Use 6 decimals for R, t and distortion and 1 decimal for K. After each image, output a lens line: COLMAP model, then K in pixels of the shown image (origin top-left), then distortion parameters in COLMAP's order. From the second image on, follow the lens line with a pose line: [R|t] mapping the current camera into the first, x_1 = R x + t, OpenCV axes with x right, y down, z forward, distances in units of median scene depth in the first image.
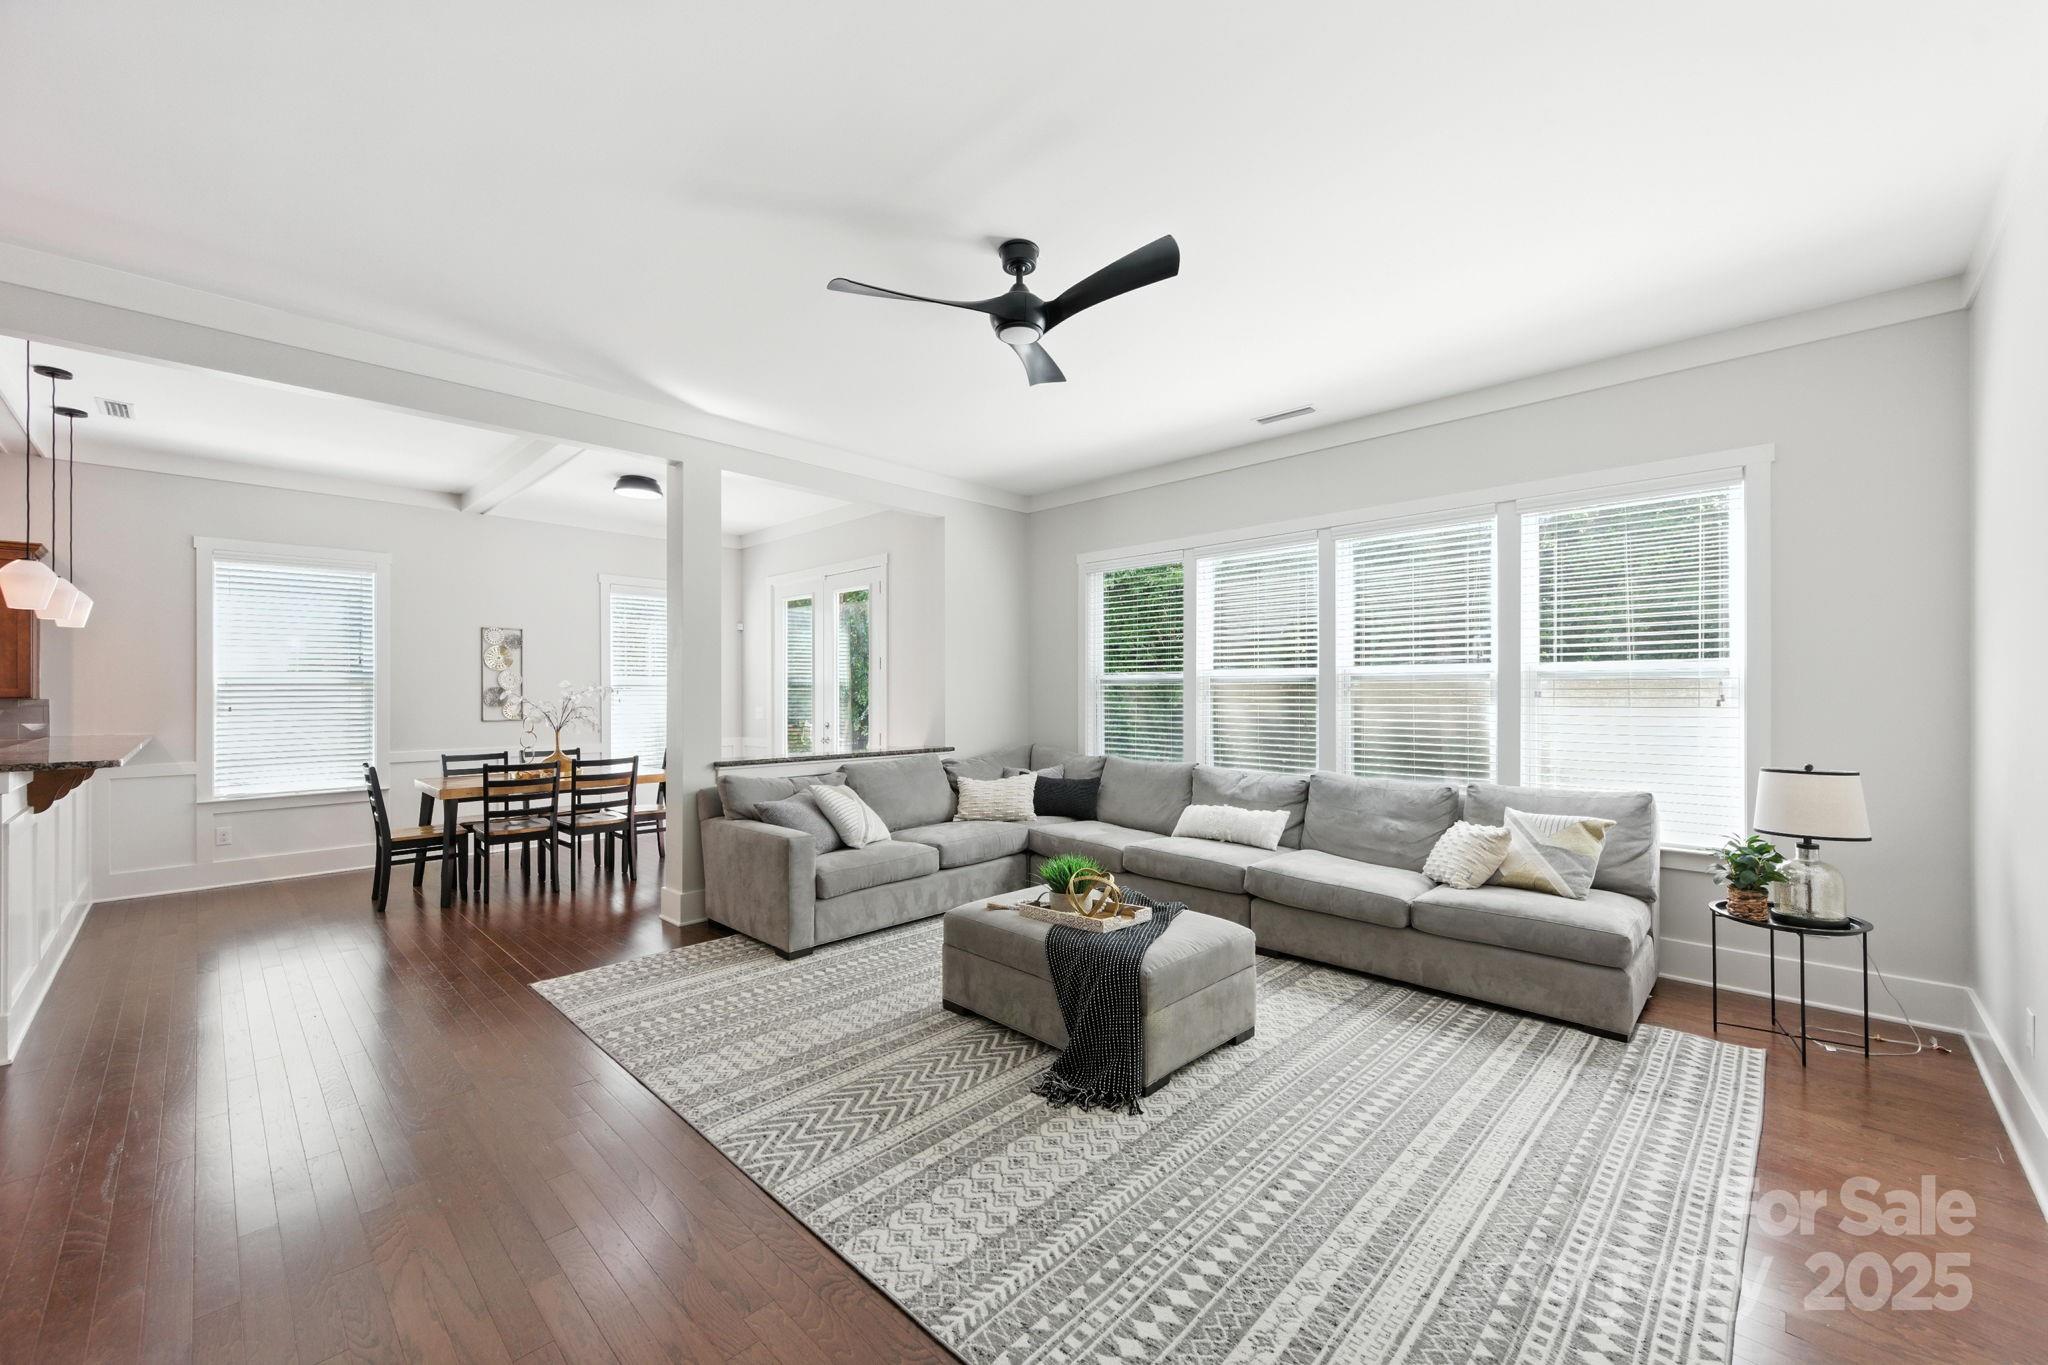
lens RADIAL K [[803.7, 0, 1027.3], [0, 803.7, 691.7], [0, 0, 1]] dist [-0.000121, 0.000066]
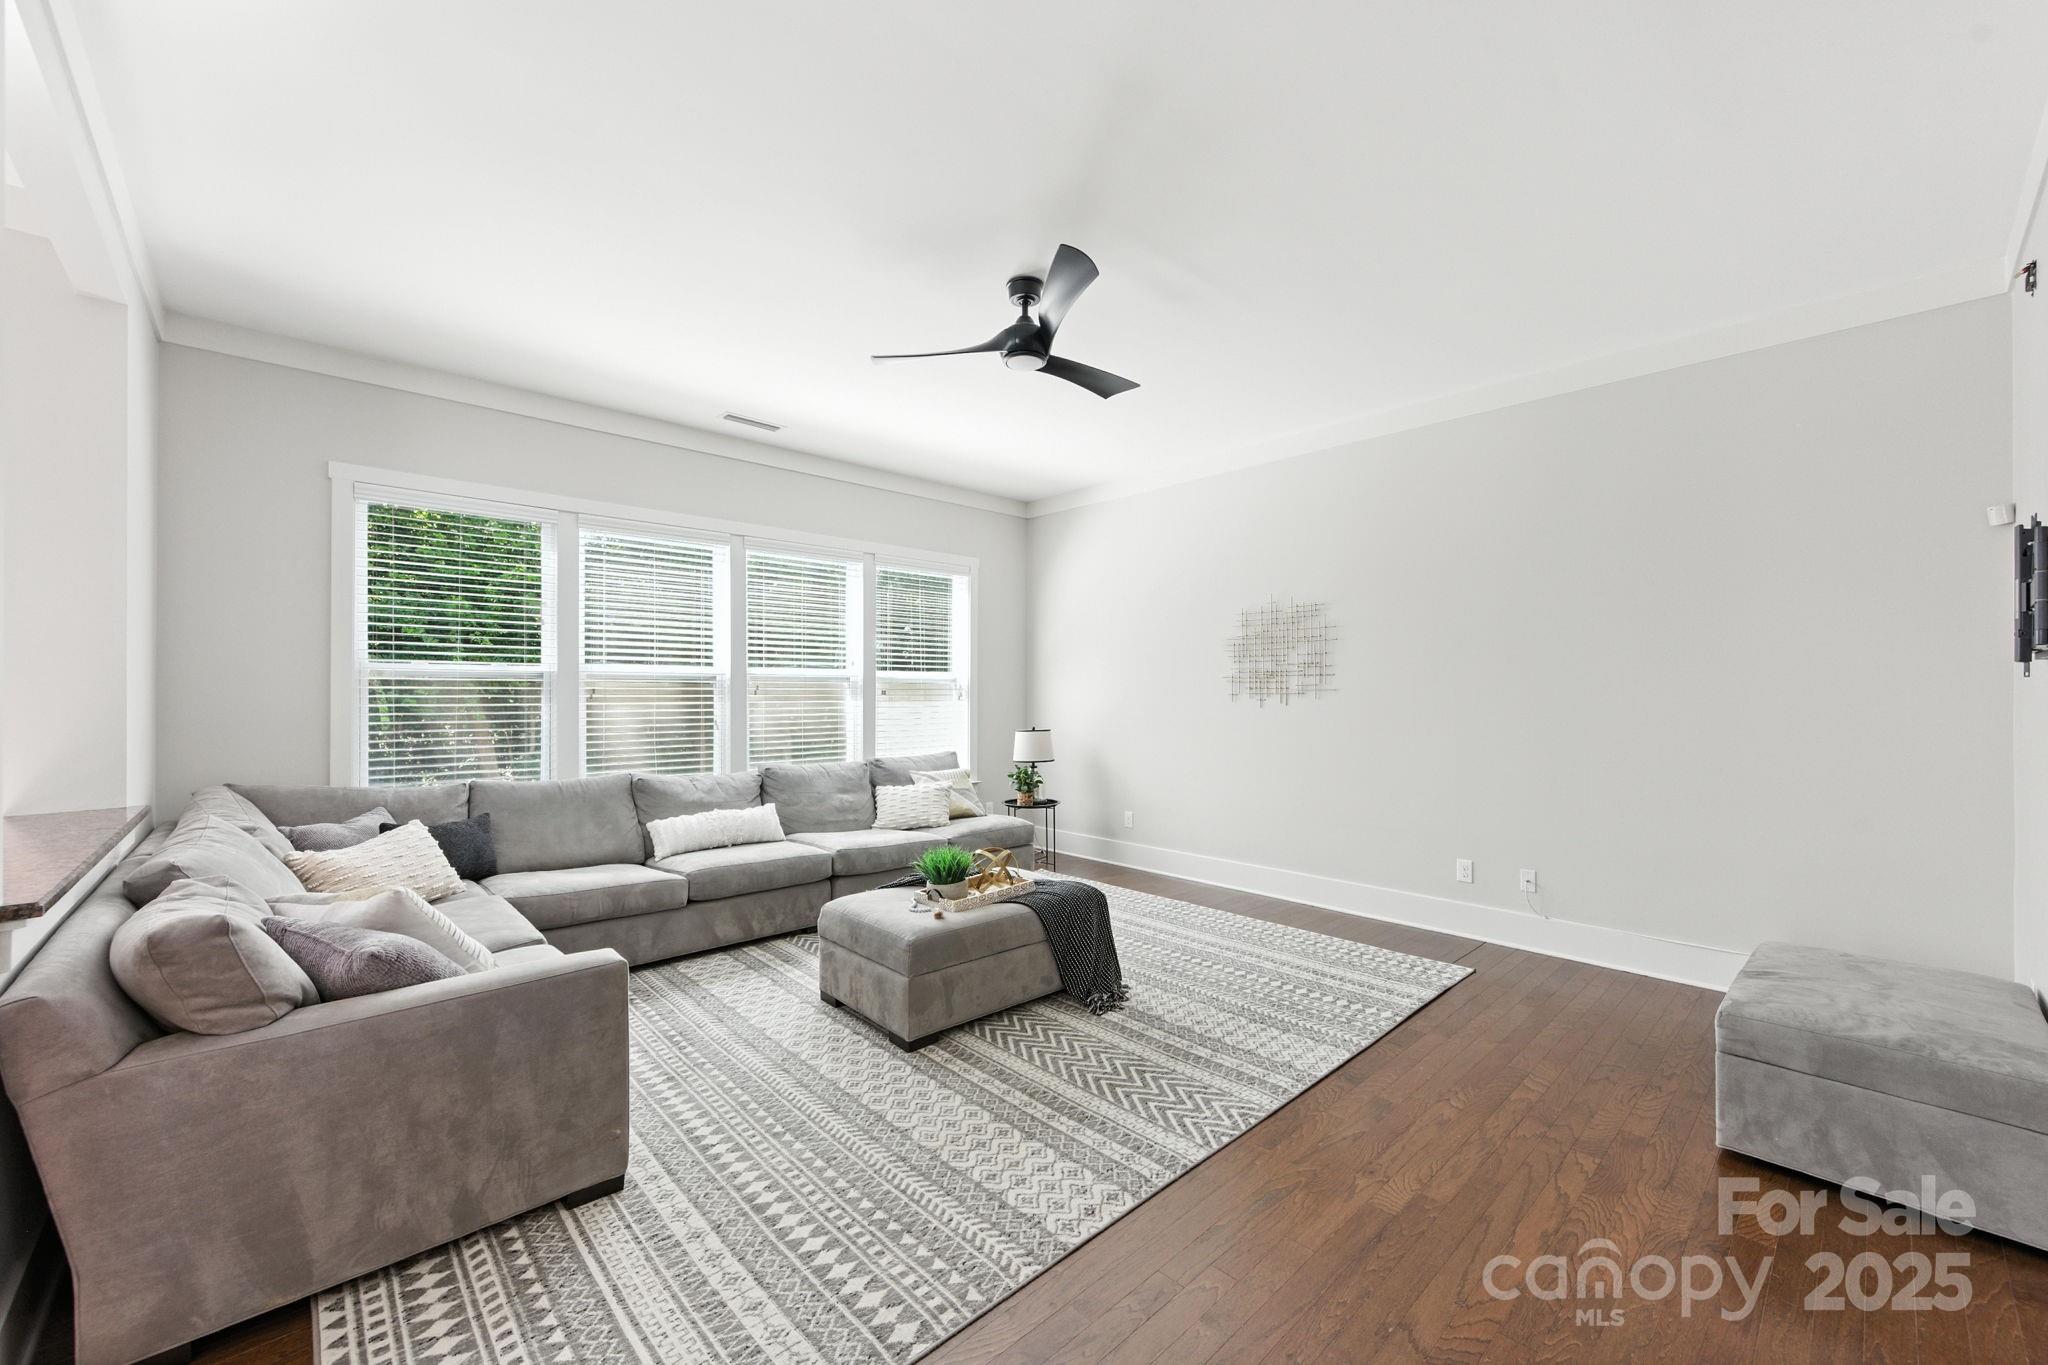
lens RADIAL K [[803.7, 0, 1034.3], [0, 803.7, 686.6], [0, 0, 1]] dist [-0.000121, 0.000066]
pose [[0.040326, 0.009398, 0.999142, -0.854012], [-0.001784, 0.999955, -0.009334, 0.005666], [-0.999185, -0.001406, 0.040341, 0.731536]]
